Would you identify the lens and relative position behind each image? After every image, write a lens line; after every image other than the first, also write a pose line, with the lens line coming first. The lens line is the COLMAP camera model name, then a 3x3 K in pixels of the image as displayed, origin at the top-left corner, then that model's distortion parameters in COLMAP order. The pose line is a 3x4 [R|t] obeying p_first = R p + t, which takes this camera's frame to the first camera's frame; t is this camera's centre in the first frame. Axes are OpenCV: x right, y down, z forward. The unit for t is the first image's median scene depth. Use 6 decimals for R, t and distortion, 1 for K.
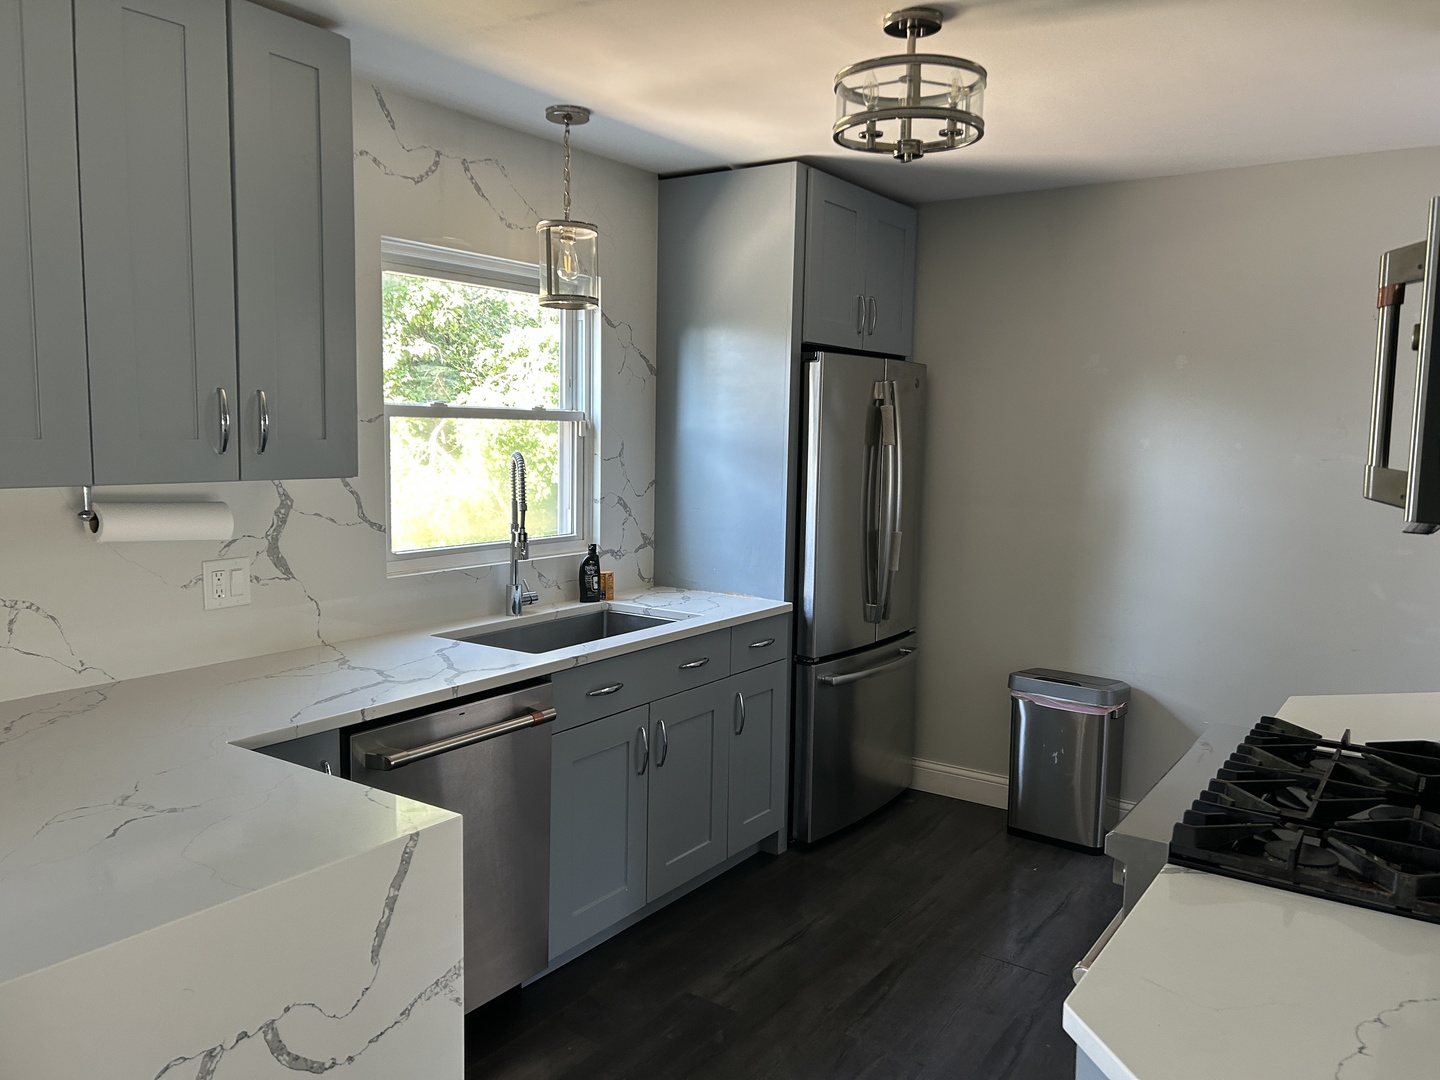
lens RADIAL K [[1093.8, 0, 726.5], [0, 1093.8, 533.3], [0, 0, 1]] dist [0.047844, -0.060653]
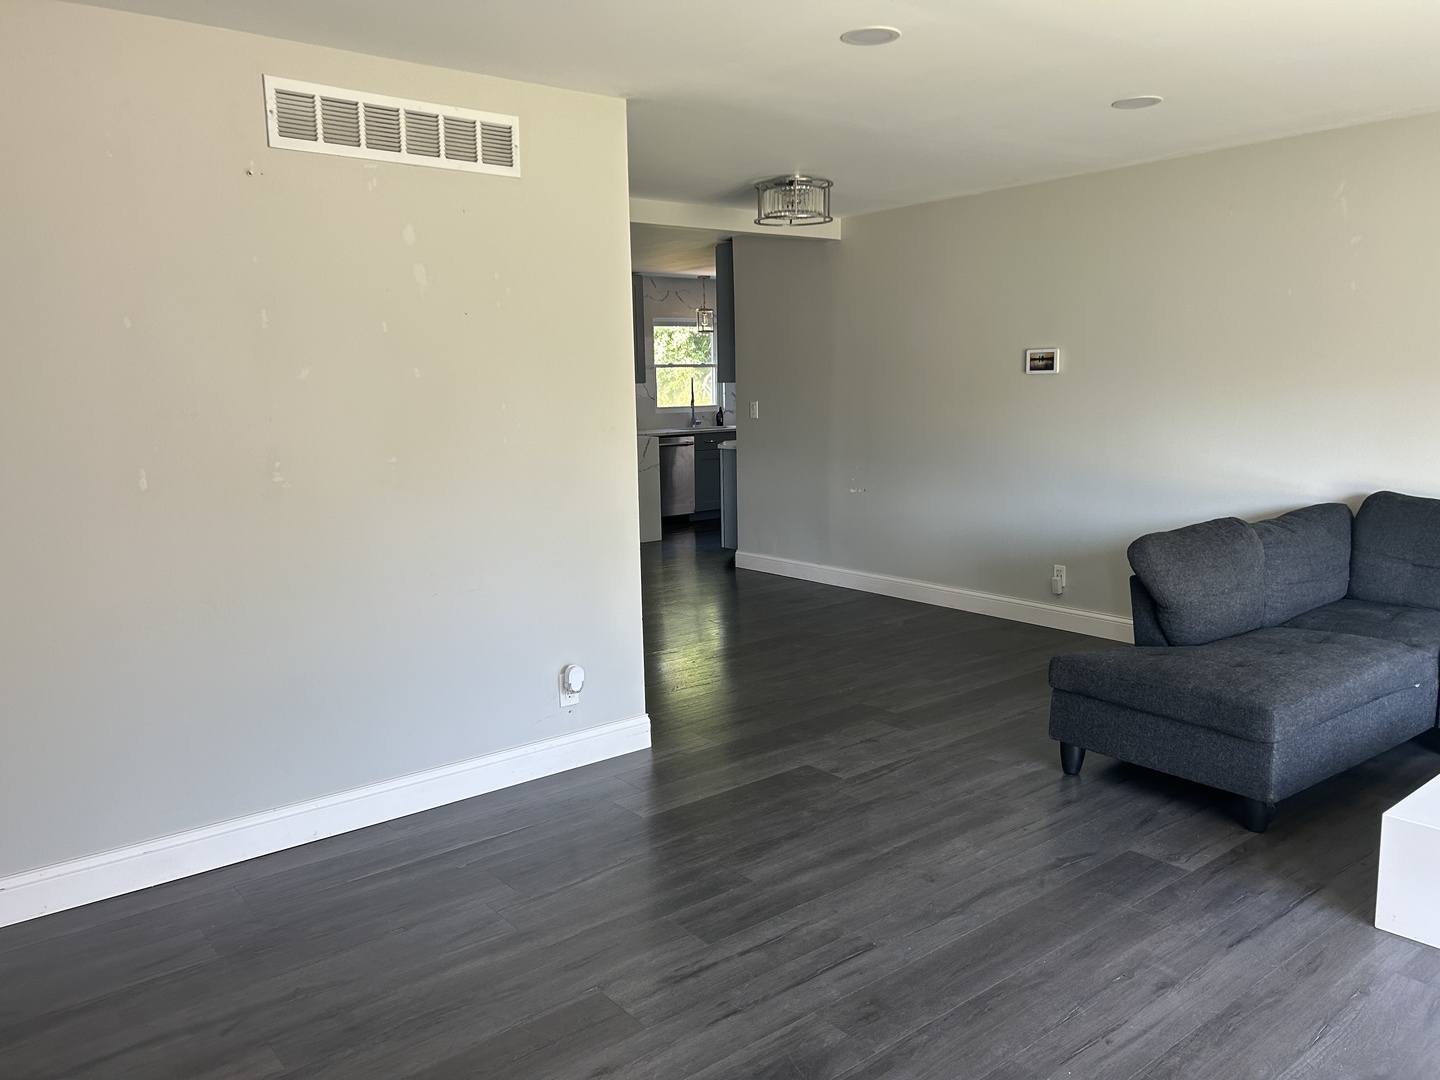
lens RADIAL K [[1093.8, 0, 720.8], [0, 1093.8, 543.8], [0, 0, 1]] dist [0.047844, -0.060653]
pose [[0.956357, 0.013197, -0.291901, 0.913861], [0.000233, 0.998945, 0.045924, 0.294209], [0.292199, -0.043988, 0.955345, -2.295042]]
